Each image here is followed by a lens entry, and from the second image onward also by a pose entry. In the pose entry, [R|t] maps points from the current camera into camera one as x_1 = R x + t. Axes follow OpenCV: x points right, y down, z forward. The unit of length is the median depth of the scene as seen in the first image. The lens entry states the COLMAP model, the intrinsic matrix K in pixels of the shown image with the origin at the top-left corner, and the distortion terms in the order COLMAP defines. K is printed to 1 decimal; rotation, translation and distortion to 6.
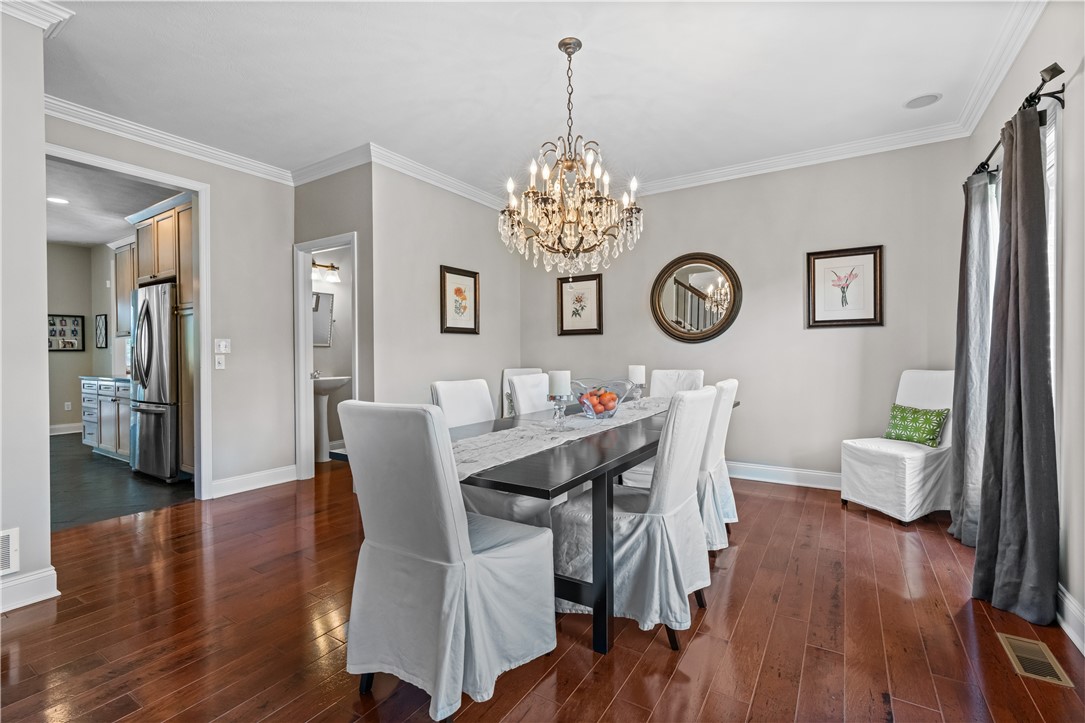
lens RADIAL K [[487.5, 0, 544.5], [0, 487.5, 358.9], [0, 0, 1]] dist [-0.008387, 0.005068]
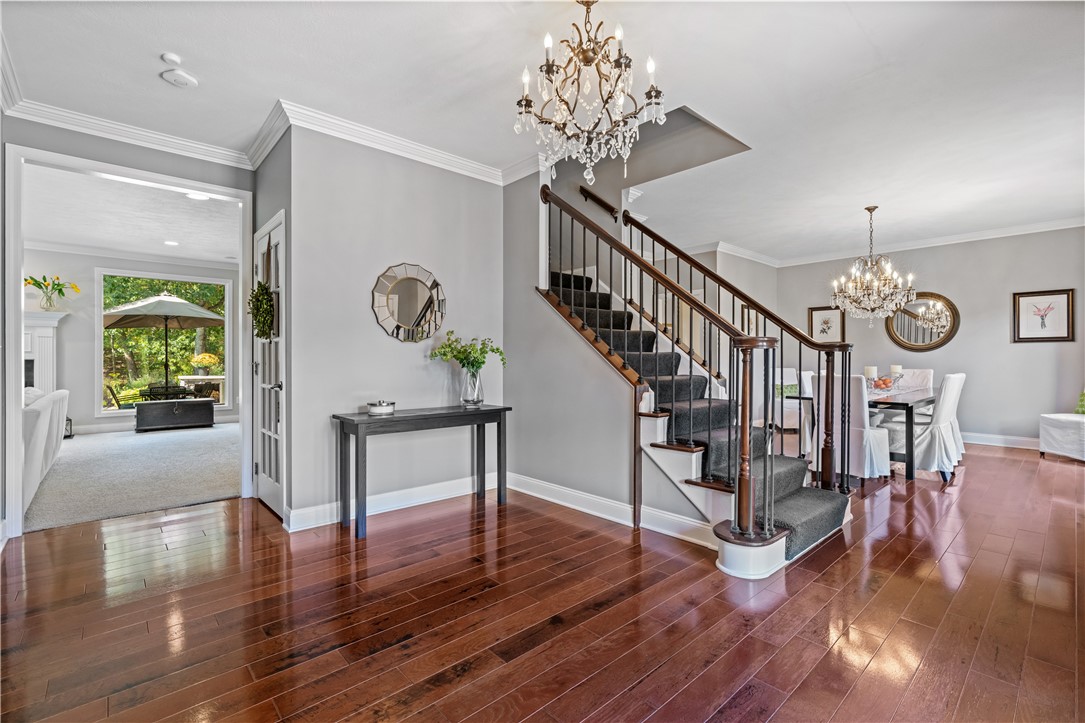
lens RADIAL K [[487.5, 0, 539.8], [0, 487.5, 360.0], [0, 0, 1]] dist [-0.008387, 0.005068]
pose [[0.962361, 0.008187, -0.271652, -0.495845], [-0.010181, 0.999931, -0.005930, 0.015500], [0.271584, 0.008473, 0.962377, -0.909937]]
